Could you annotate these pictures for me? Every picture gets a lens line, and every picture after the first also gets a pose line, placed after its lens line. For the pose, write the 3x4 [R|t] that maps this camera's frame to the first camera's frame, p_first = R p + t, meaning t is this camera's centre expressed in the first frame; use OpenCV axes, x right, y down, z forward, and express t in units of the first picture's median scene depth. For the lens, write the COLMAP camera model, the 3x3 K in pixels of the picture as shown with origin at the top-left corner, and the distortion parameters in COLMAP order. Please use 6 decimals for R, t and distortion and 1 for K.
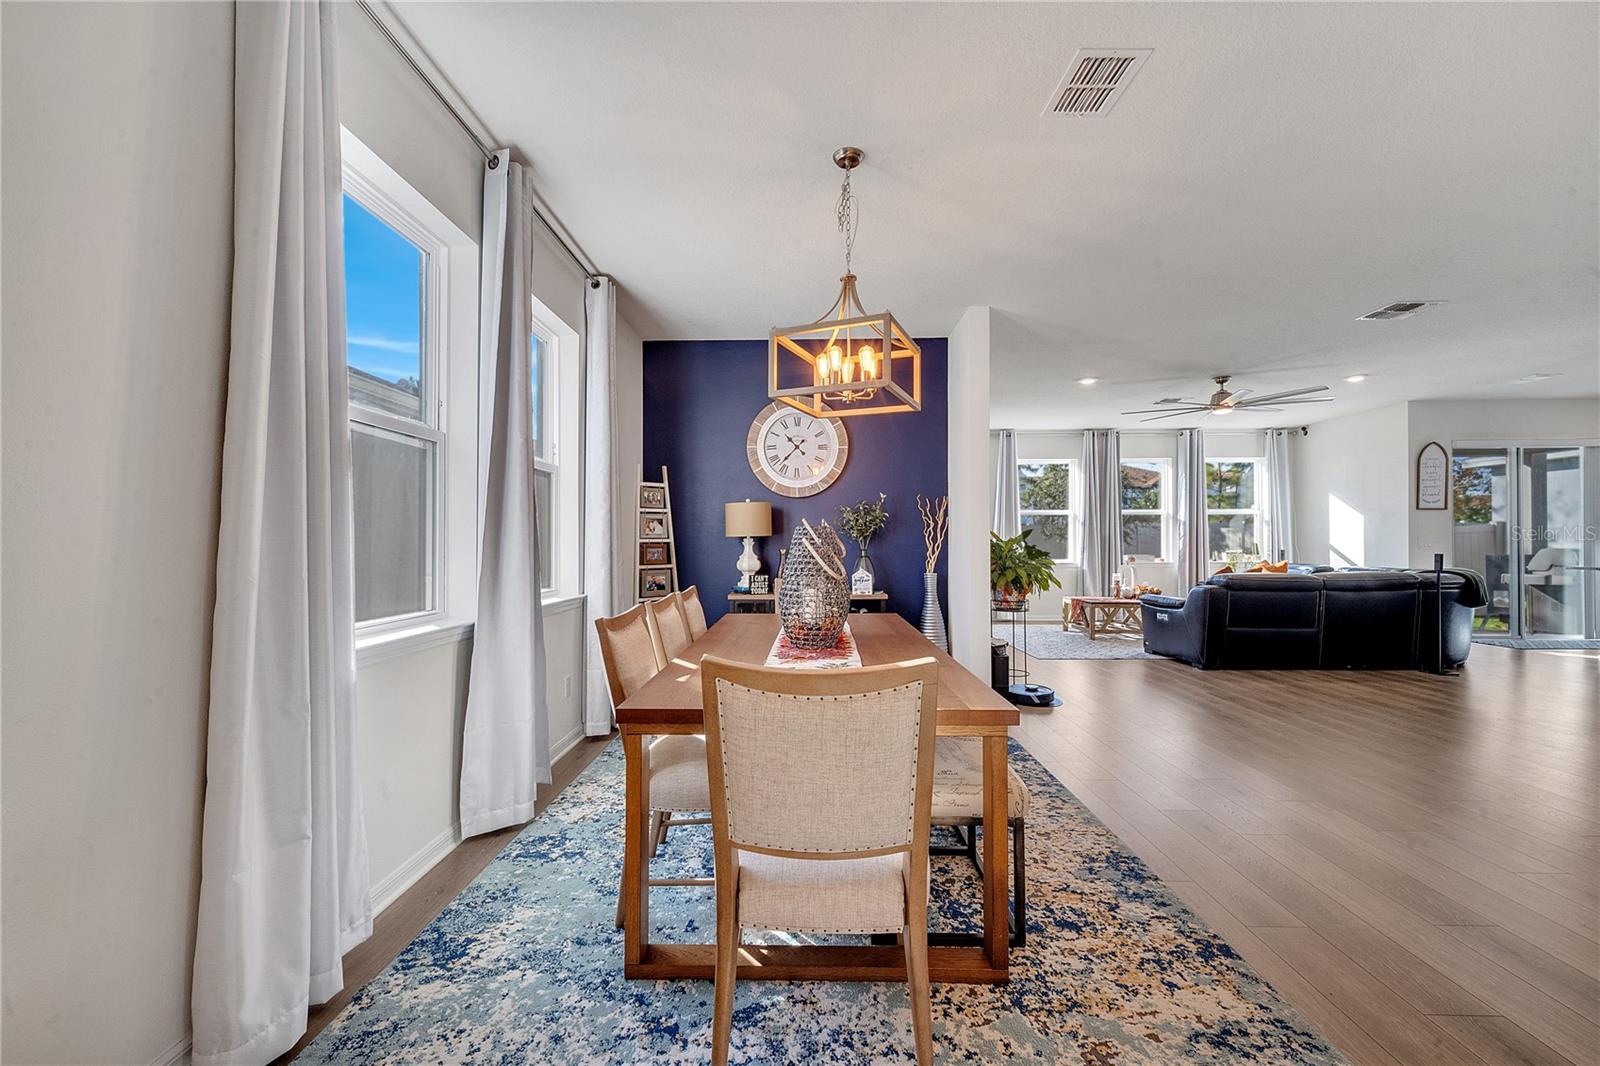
lens RADIAL K [[648.5, 0, 794.4], [0, 648.5, 534.7], [0, 0, 1]] dist [0.008715, -0.003422]
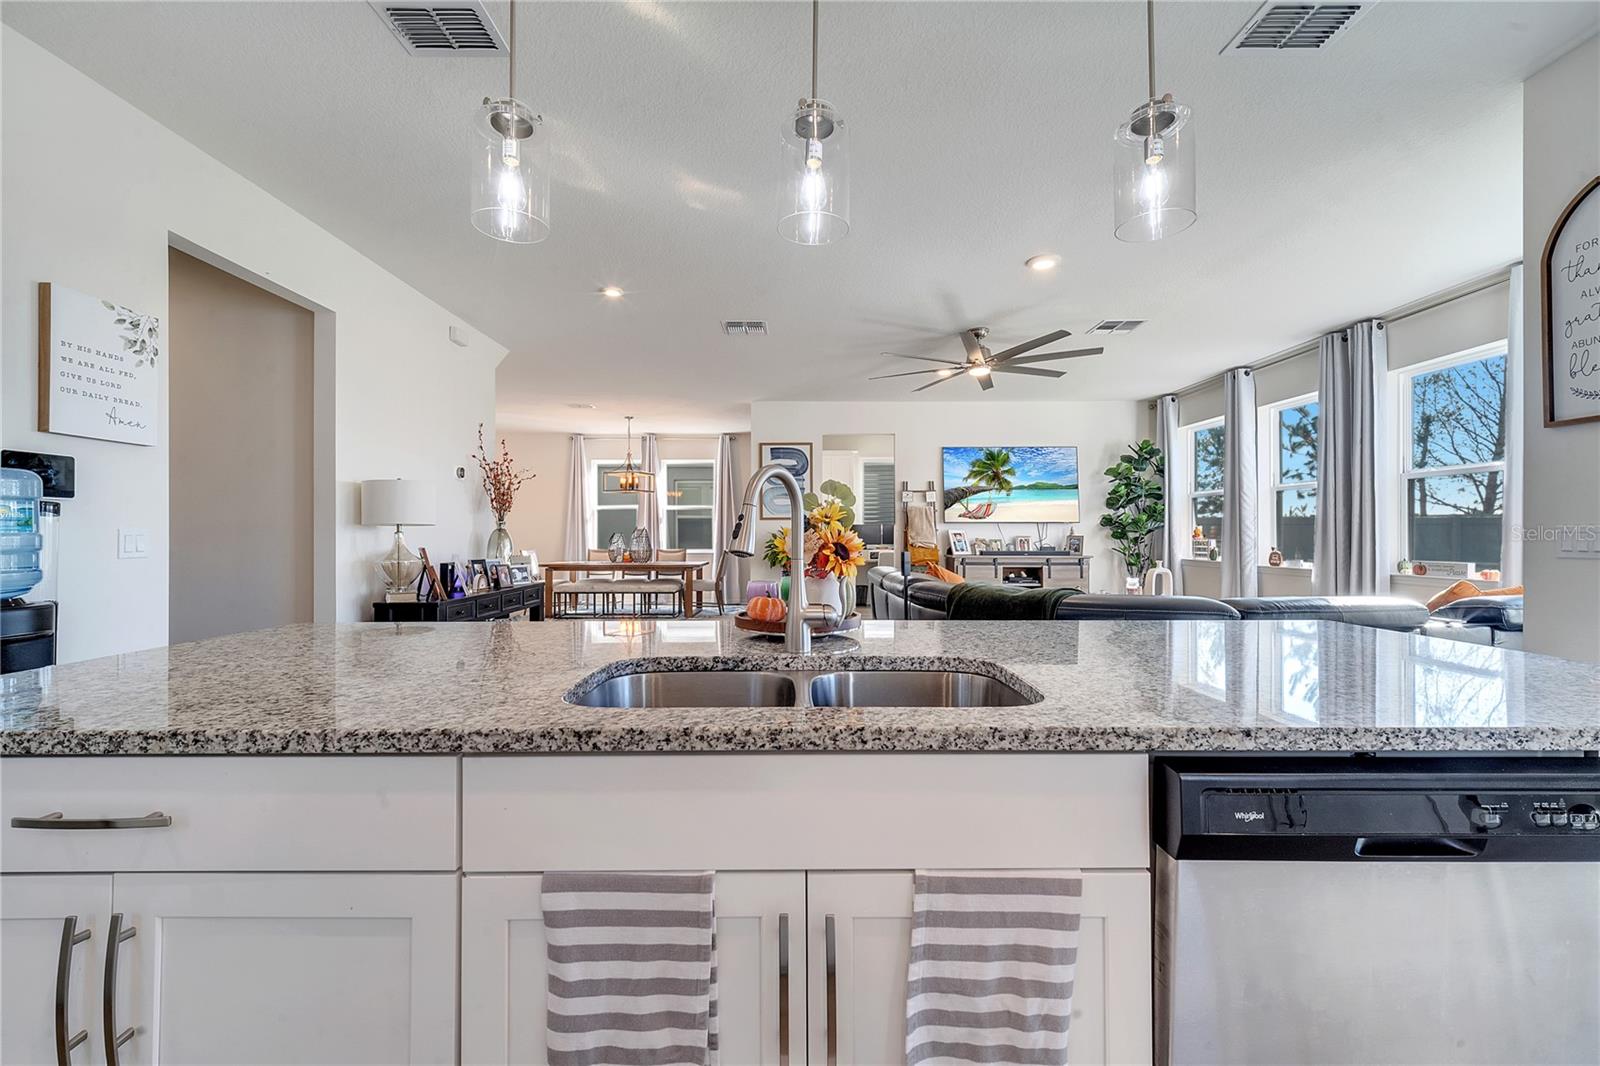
lens RADIAL K [[648.5, 0, 795.3], [0, 648.5, 532.2], [0, 0, 1]] dist [0.008715, -0.003422]
pose [[0.020078, -0.001355, -0.999798, 1.193652], [0.011509, 0.999933, -0.001124, 0.005587], [0.999732, -0.011484, 0.020092, 0.618312]]
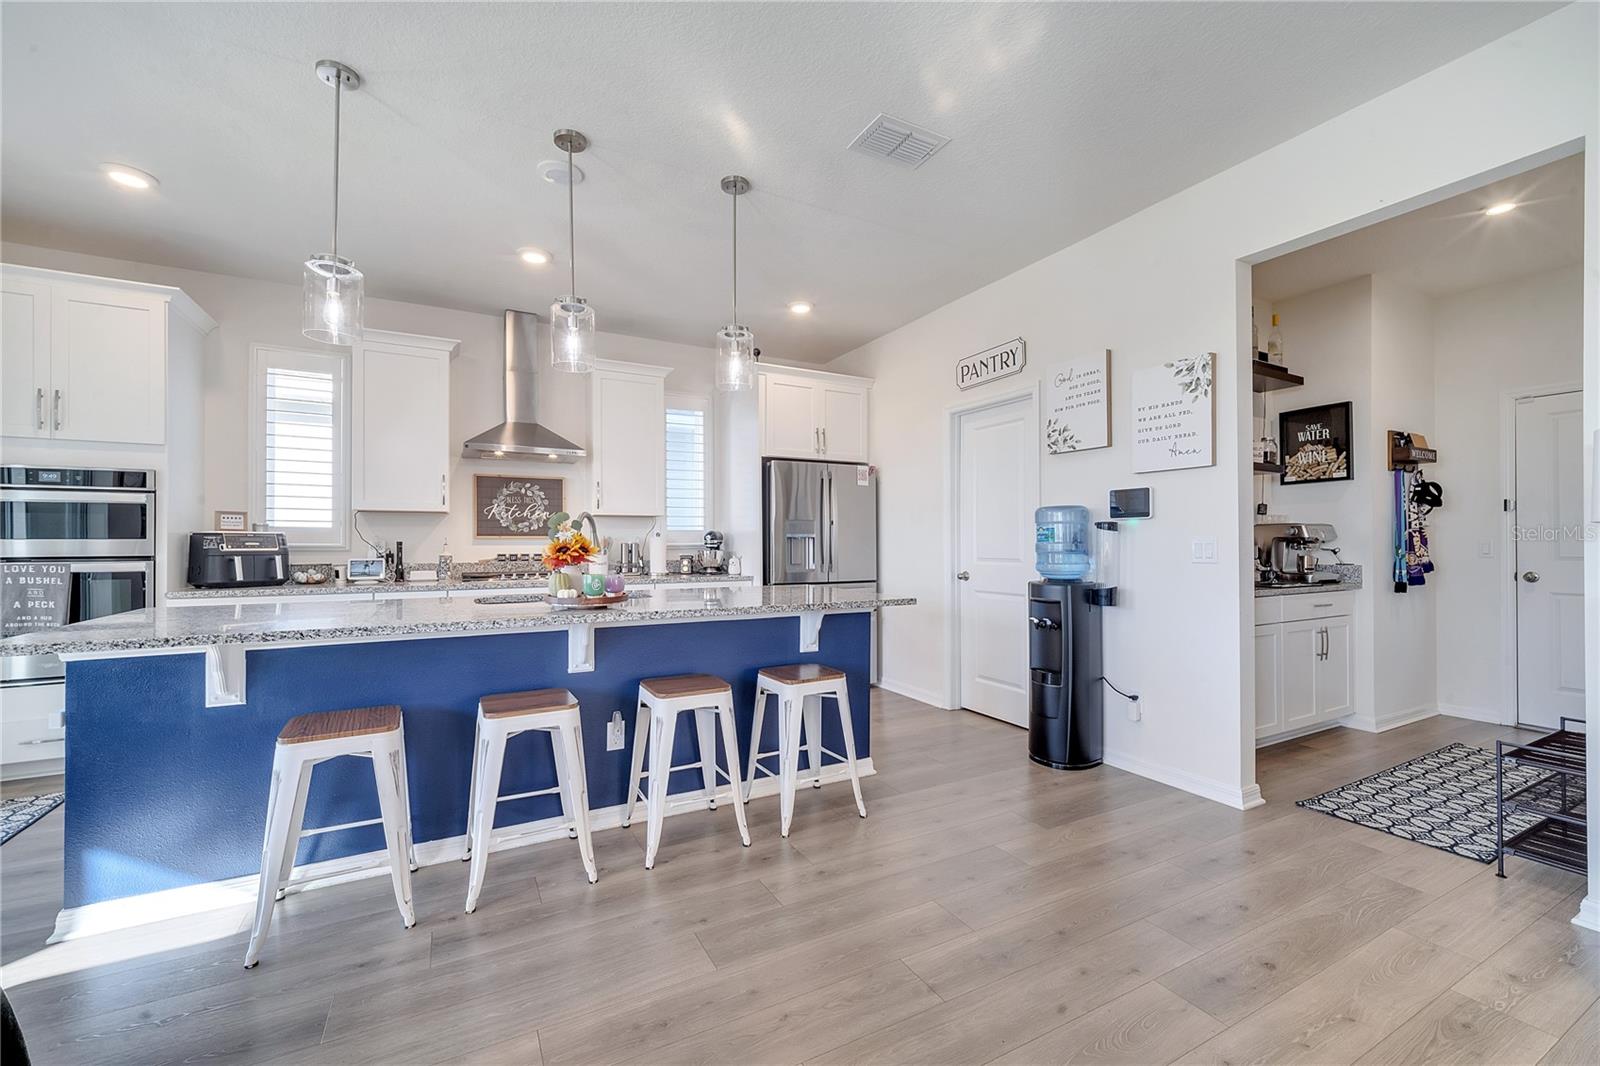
lens RADIAL K [[648.5, 0, 794.0], [0, 648.5, 540.4], [0, 0, 1]] dist [0.008715, -0.003422]
pose [[-0.486242, 0.003924, 0.873815, 0.660325], [-0.008180, 0.999926, -0.009043, 0.006323], [-0.873786, -0.011545, -0.486174, 0.689760]]
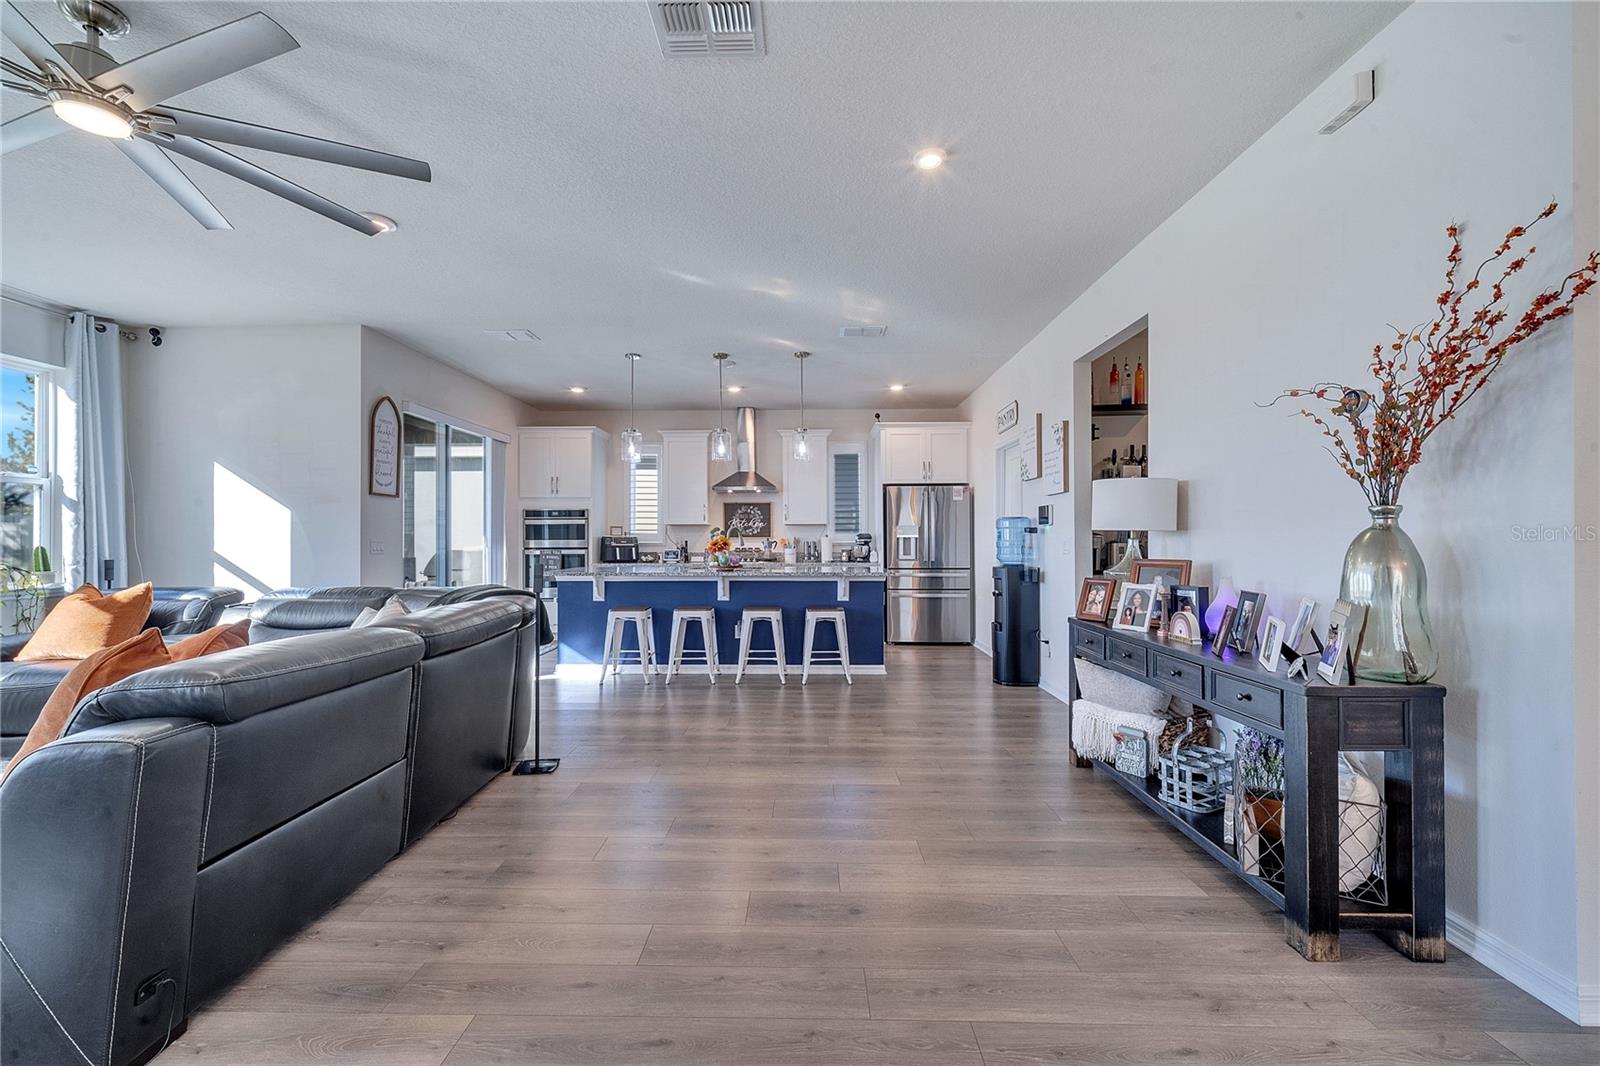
lens RADIAL K [[648.5, 0, 791.3], [0, 648.5, 539.4], [0, 0, 1]] dist [0.008715, -0.003422]
pose [[0.002452, 0.003424, 0.999991, 0.288890], [-0.008300, 0.999960, -0.003404, 0.005255], [-0.999963, -0.008291, 0.002480, 0.548886]]
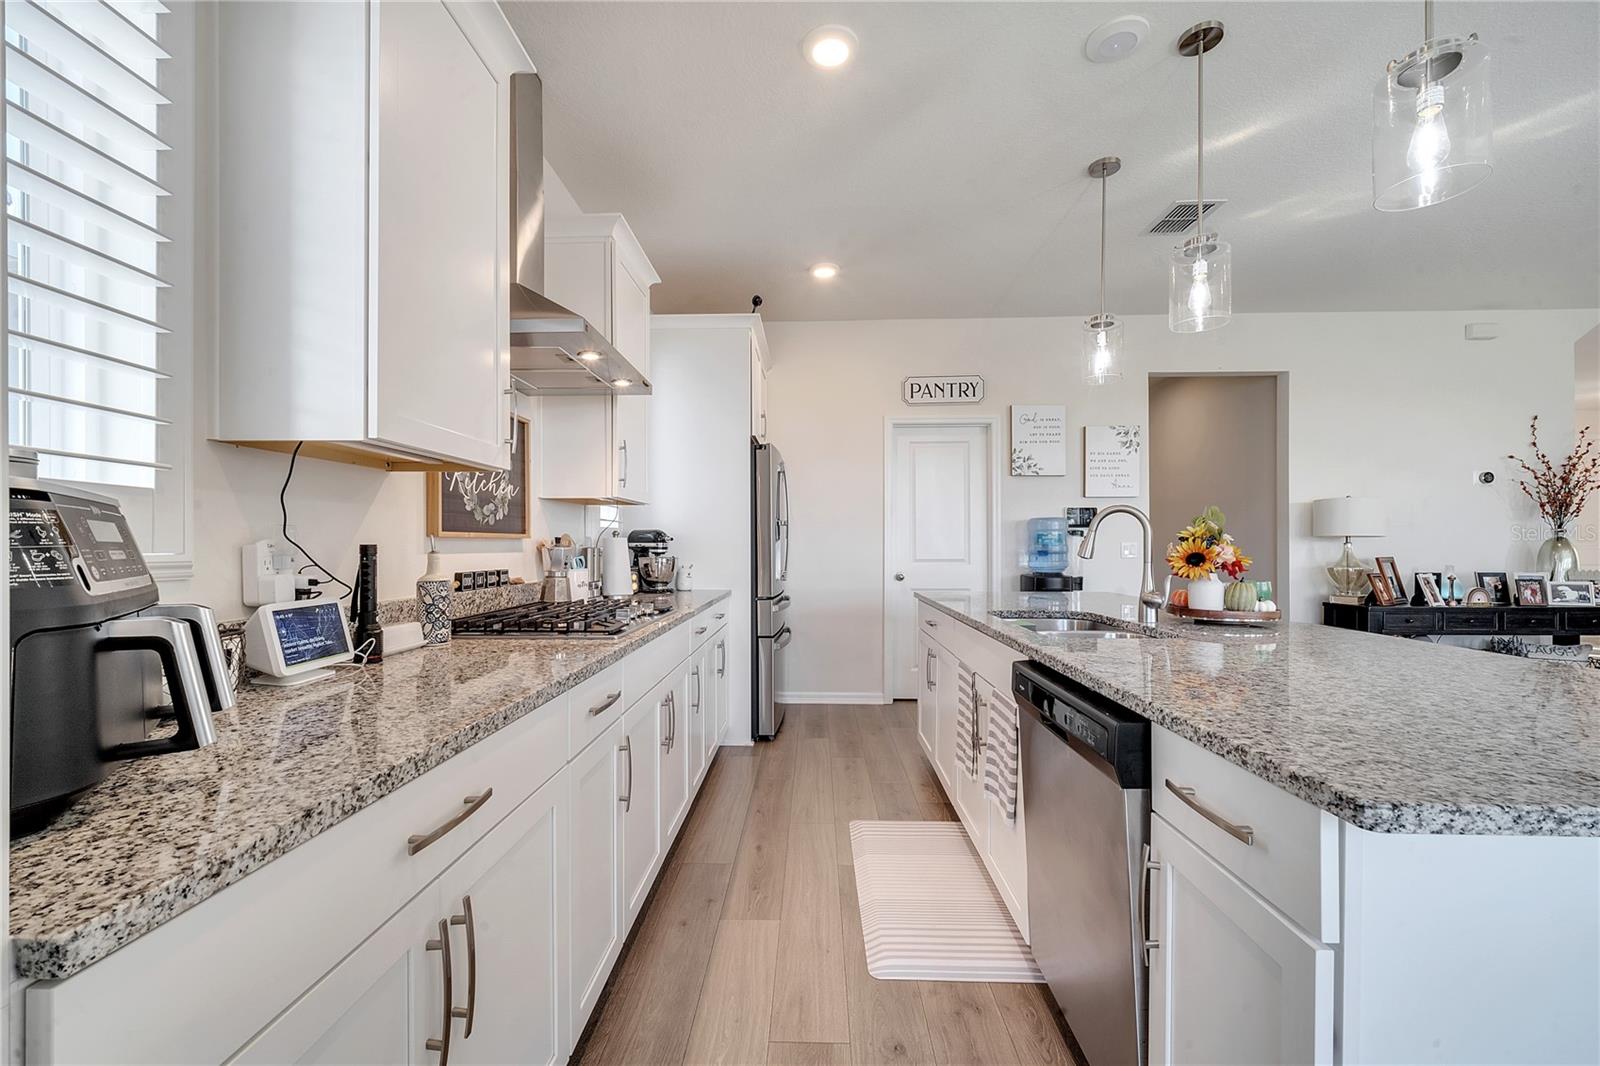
lens RADIAL K [[648.5, 0, 792.0], [0, 648.5, 545.9], [0, 0, 1]] dist [0.008715, -0.003422]
pose [[-0.999912, 0.003883, 0.012646, 1.167500], [0.003758, 0.999944, -0.009916, 0.007881], [-0.012684, -0.009867, -0.999871, 0.893793]]
